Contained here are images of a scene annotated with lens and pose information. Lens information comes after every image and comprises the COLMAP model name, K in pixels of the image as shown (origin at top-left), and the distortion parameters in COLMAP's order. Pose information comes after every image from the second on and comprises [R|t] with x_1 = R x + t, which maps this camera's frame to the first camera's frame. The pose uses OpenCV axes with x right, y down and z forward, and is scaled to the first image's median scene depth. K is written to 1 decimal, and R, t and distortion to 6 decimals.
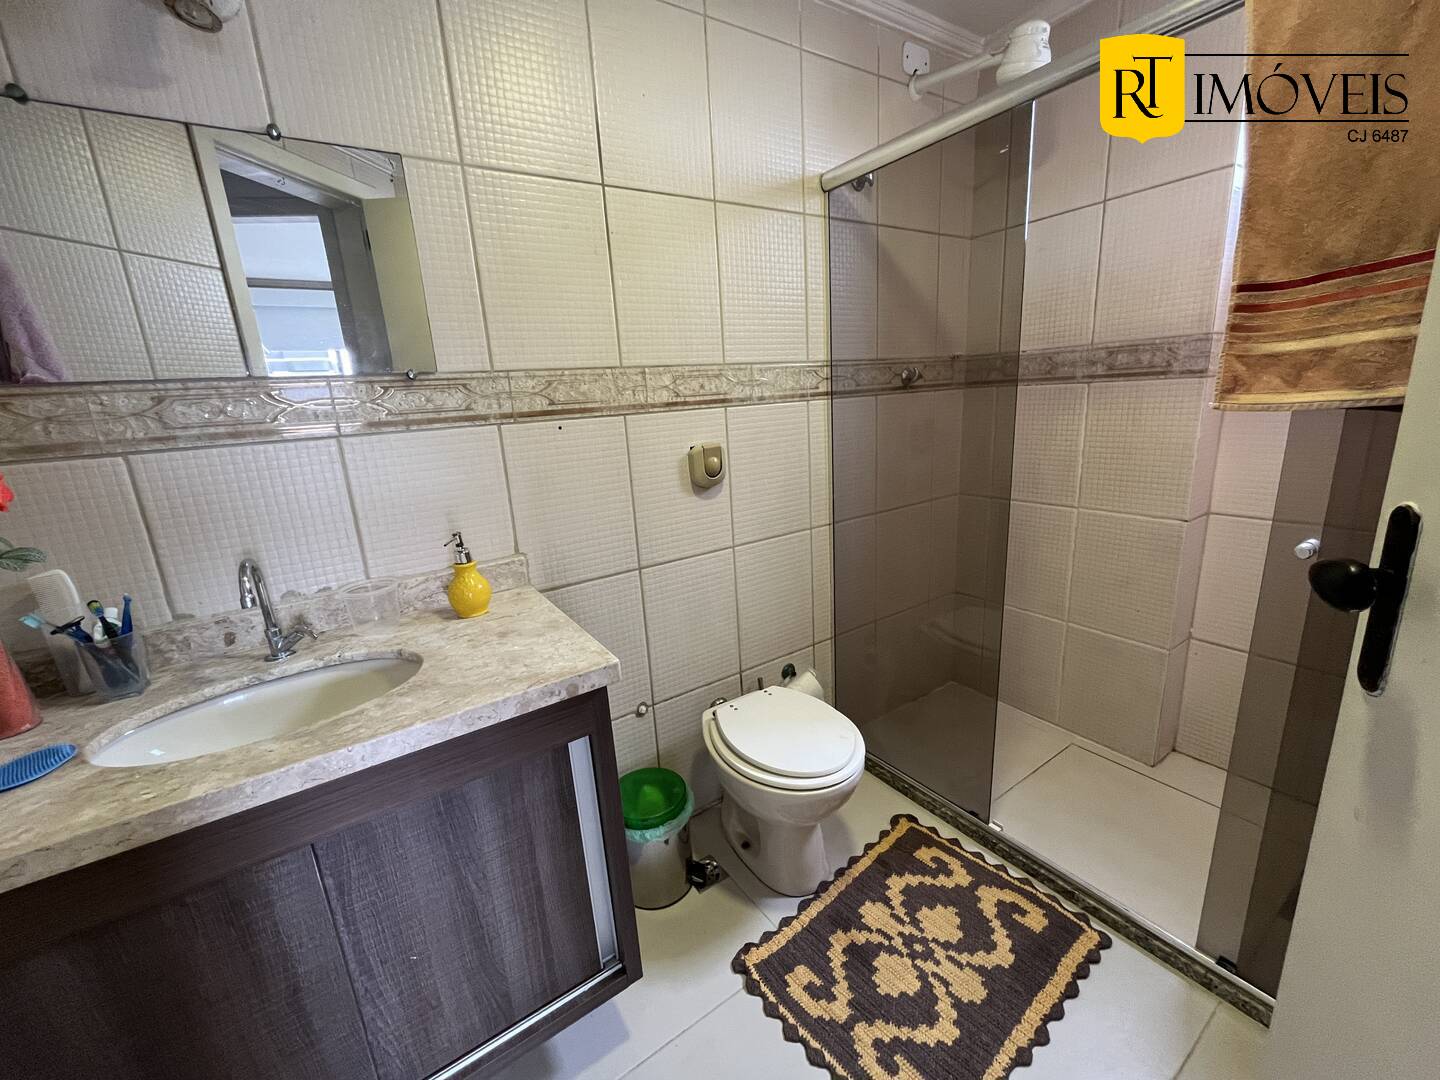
lens RADIAL K [[579.1, 0, 719.8], [0, 579.1, 536.0], [0, 0, 1]] dist [-0.002204, -0.000627]
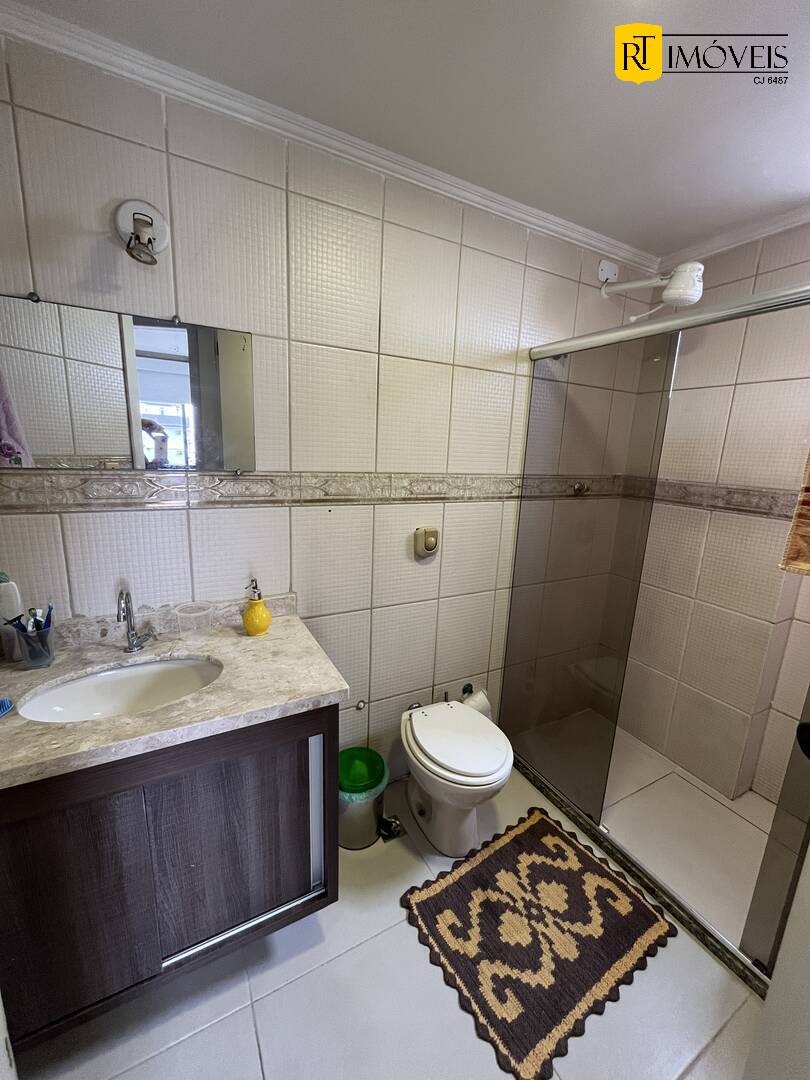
lens RADIAL K [[434.3, 0, 407.6], [0, 434.3, 539.3], [0, 0, 1]] dist [-0.002204, -0.000627]
pose [[0.990507, 0.119402, -0.068114, 0.005330], [-0.121468, 0.992227, -0.027027, -0.121358], [0.064357, 0.035044, 0.997311, -0.099928]]
